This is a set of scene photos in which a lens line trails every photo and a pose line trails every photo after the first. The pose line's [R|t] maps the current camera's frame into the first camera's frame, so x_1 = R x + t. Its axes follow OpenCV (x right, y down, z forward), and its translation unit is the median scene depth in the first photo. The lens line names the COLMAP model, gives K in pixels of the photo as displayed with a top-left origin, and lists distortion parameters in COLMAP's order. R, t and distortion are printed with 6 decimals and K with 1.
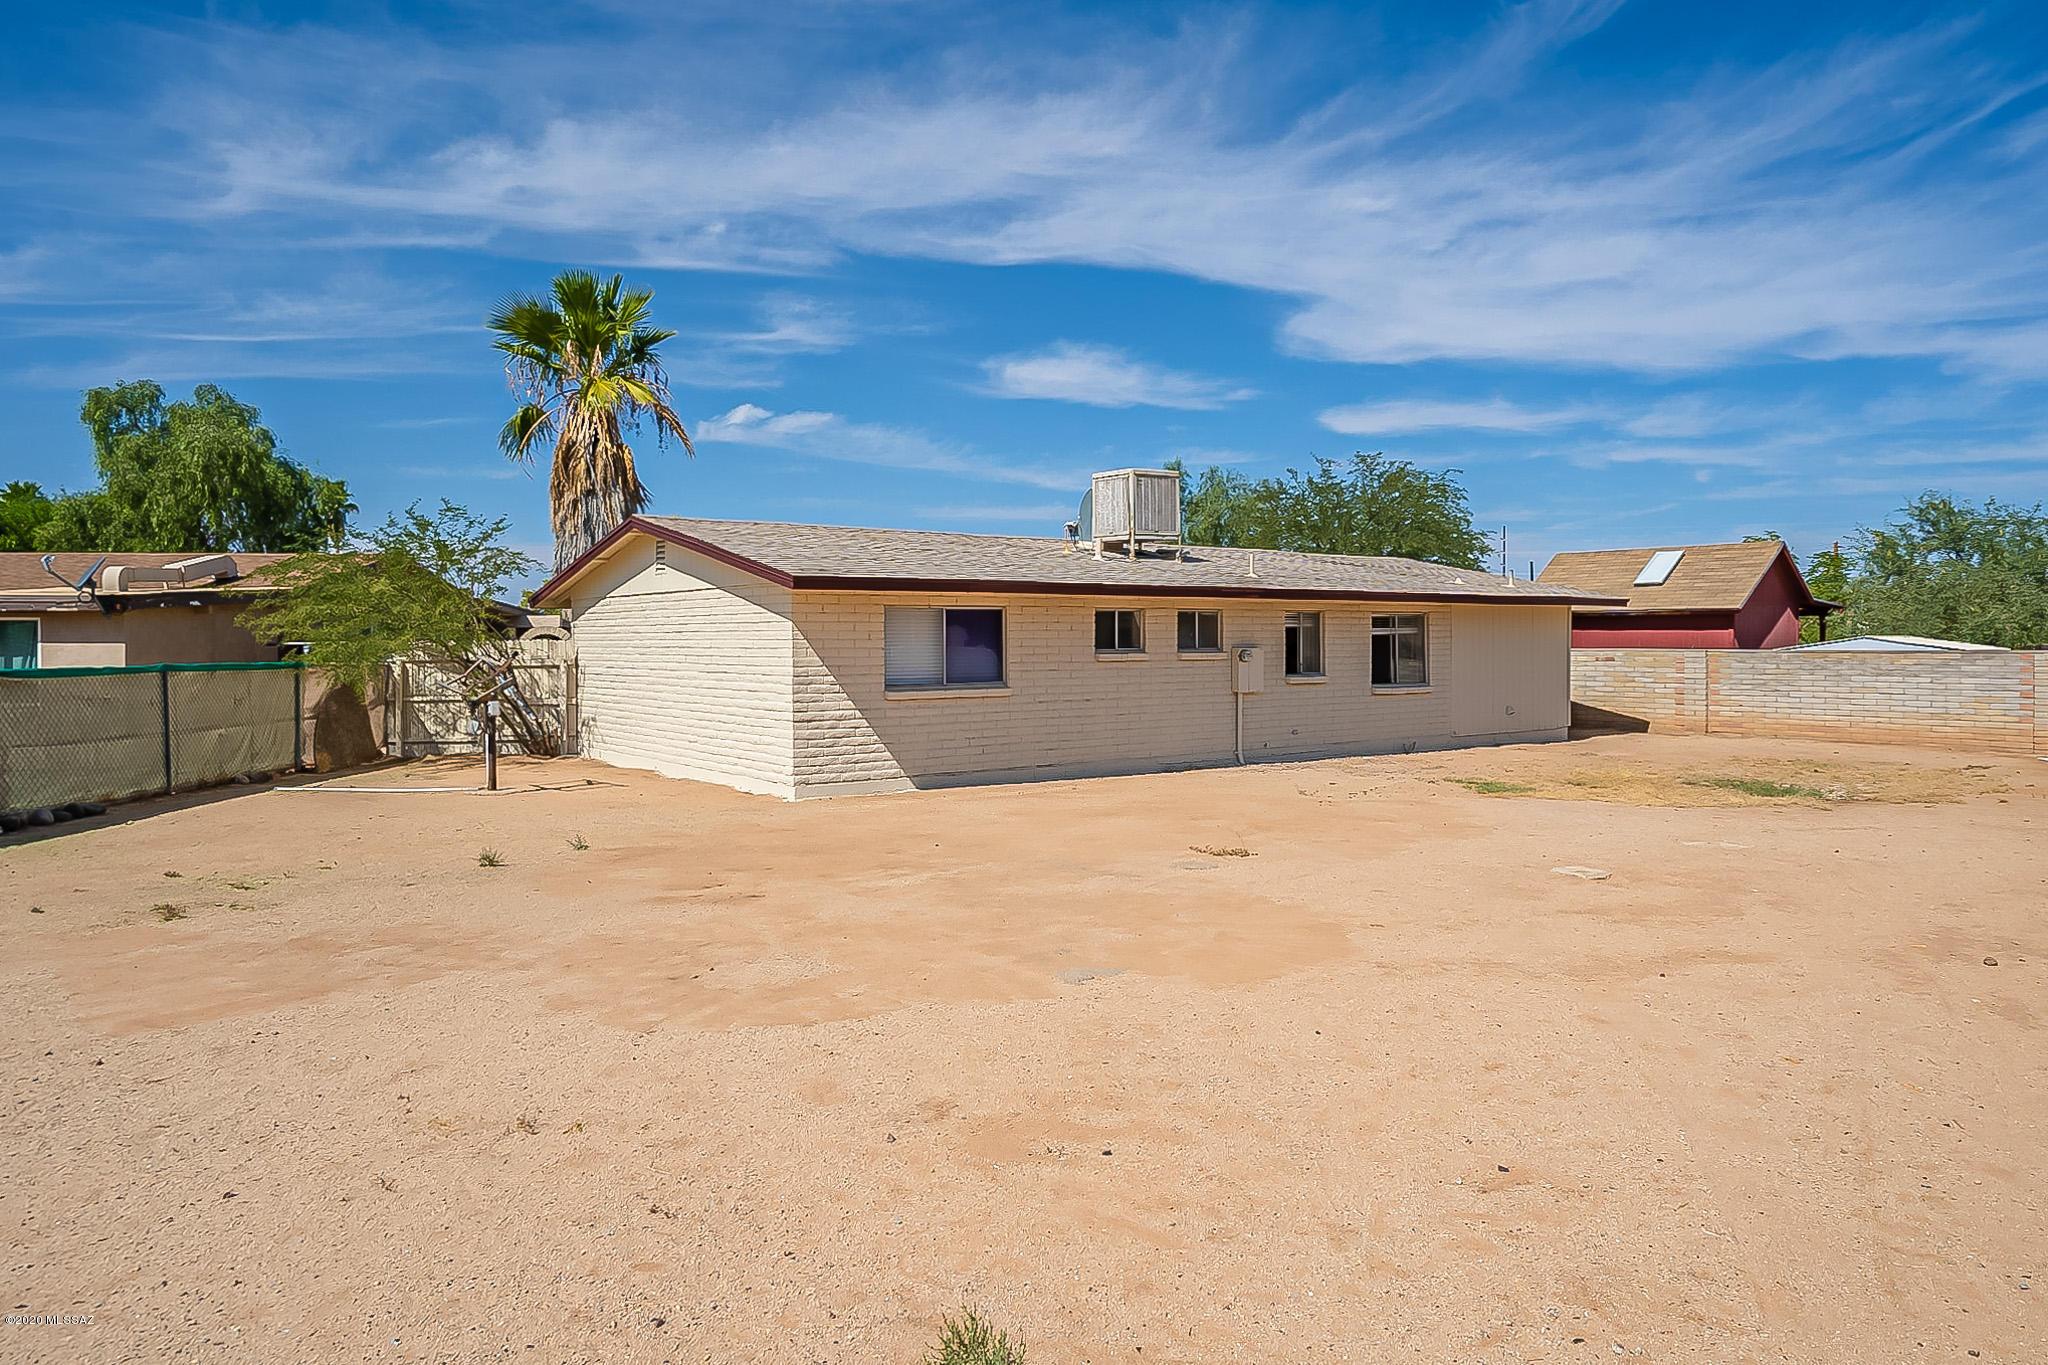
lens RADIAL K [[1326.7, 0, 1025.2], [0, 1326.7, 682.4], [0, 0, 1]] dist [0.001018, 0.000100]
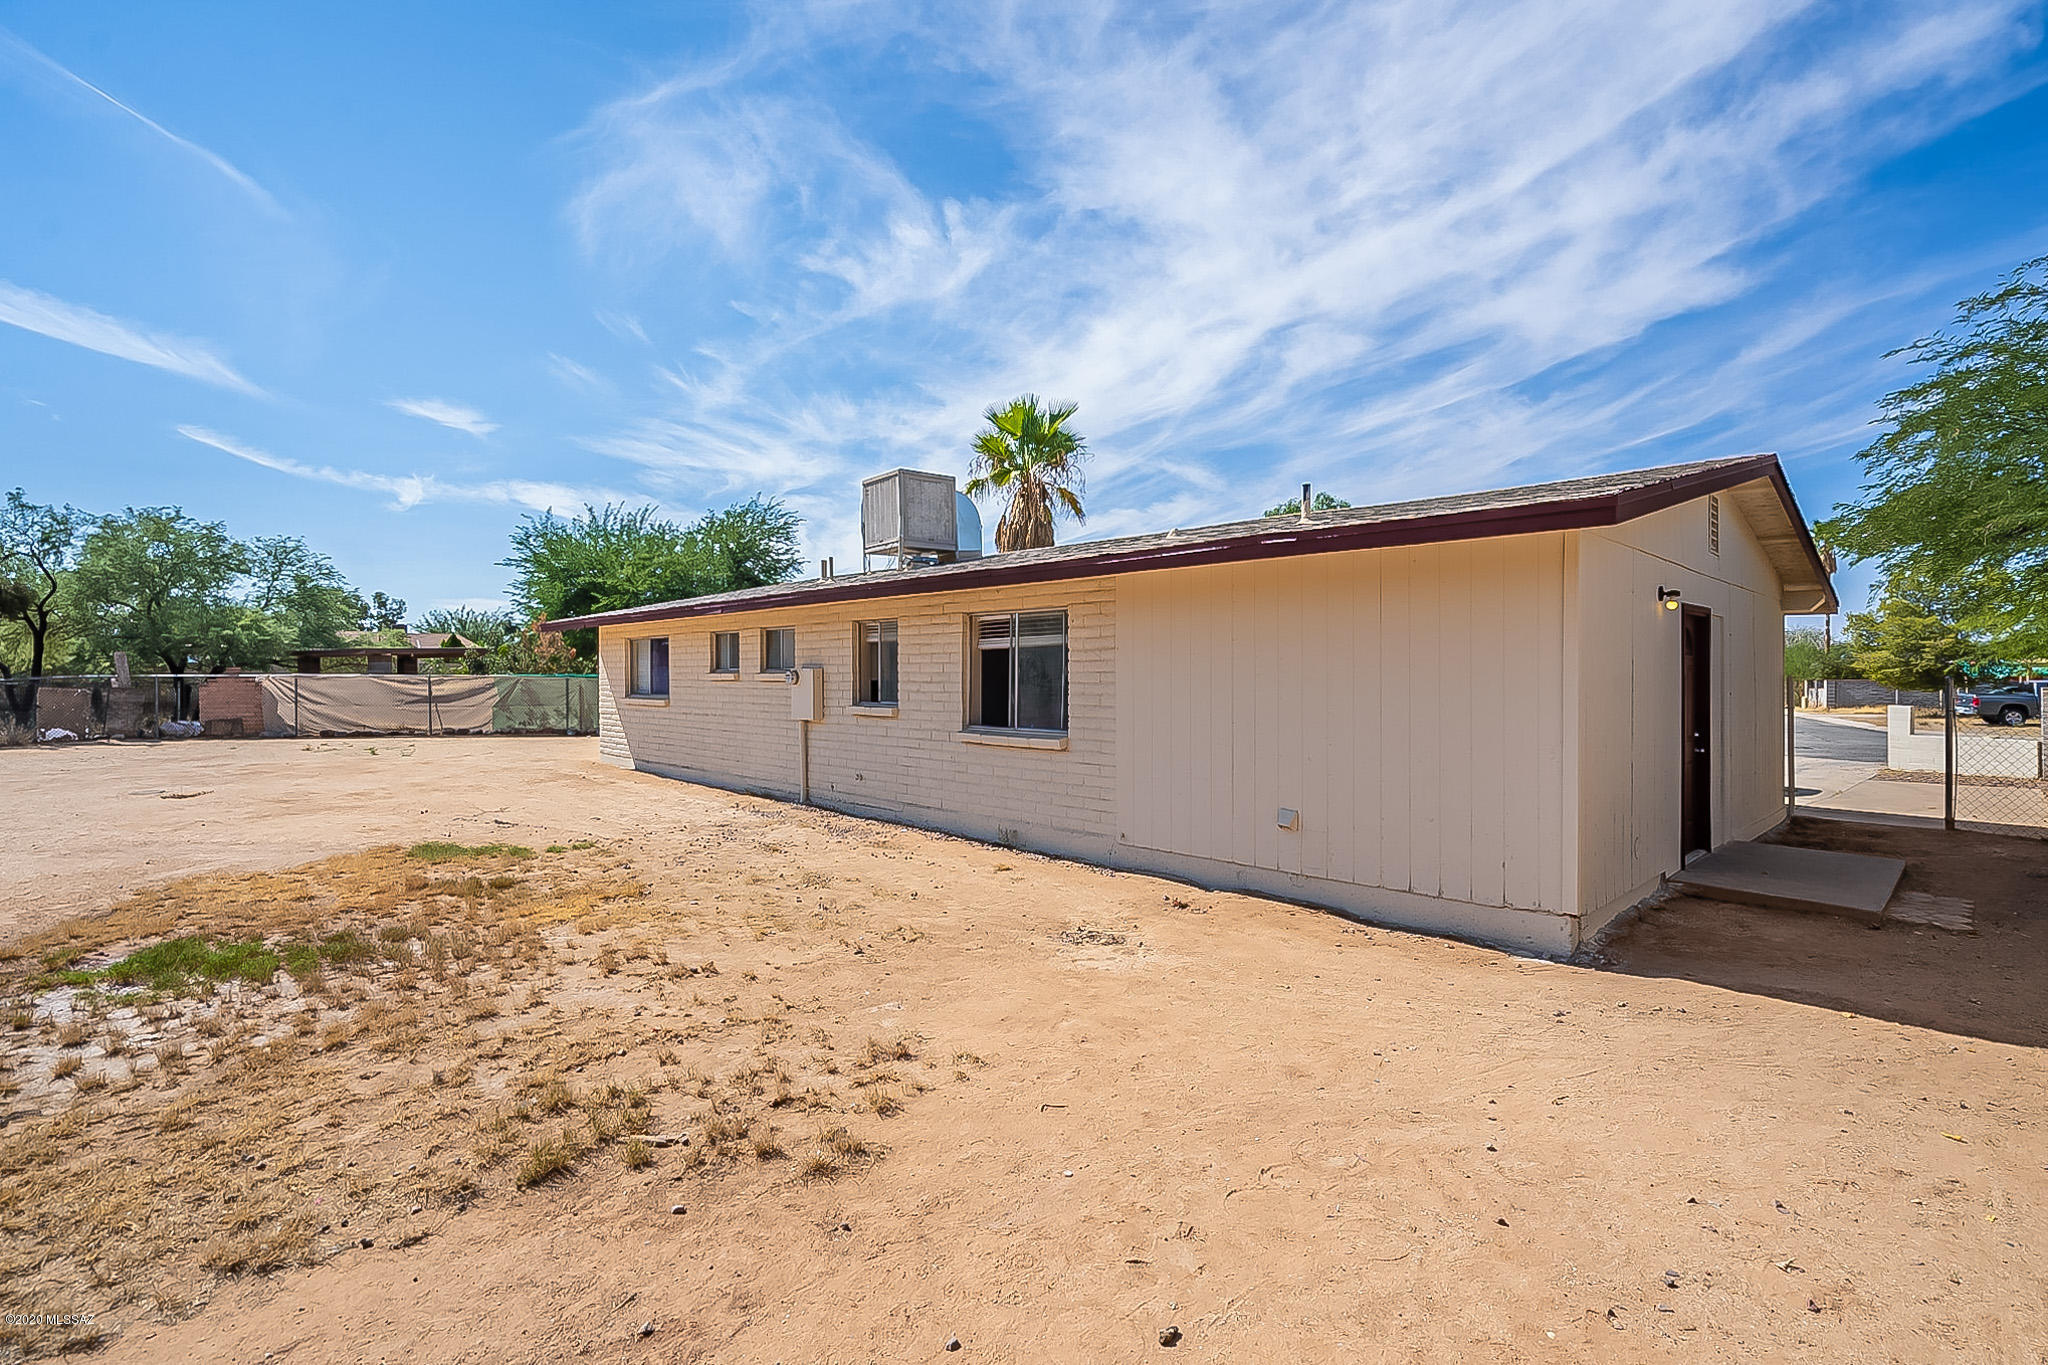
lens RADIAL K [[948.2, 0, 1021.0], [0, 948.2, 681.9], [0, 0, 1]] dist [0.001511, -0.000332]
pose [[0.135473, 0.015877, -0.990654, 0.708366], [-0.025873, 0.999587, 0.012482, -0.025979], [0.990443, 0.023940, 0.135828, 0.947173]]
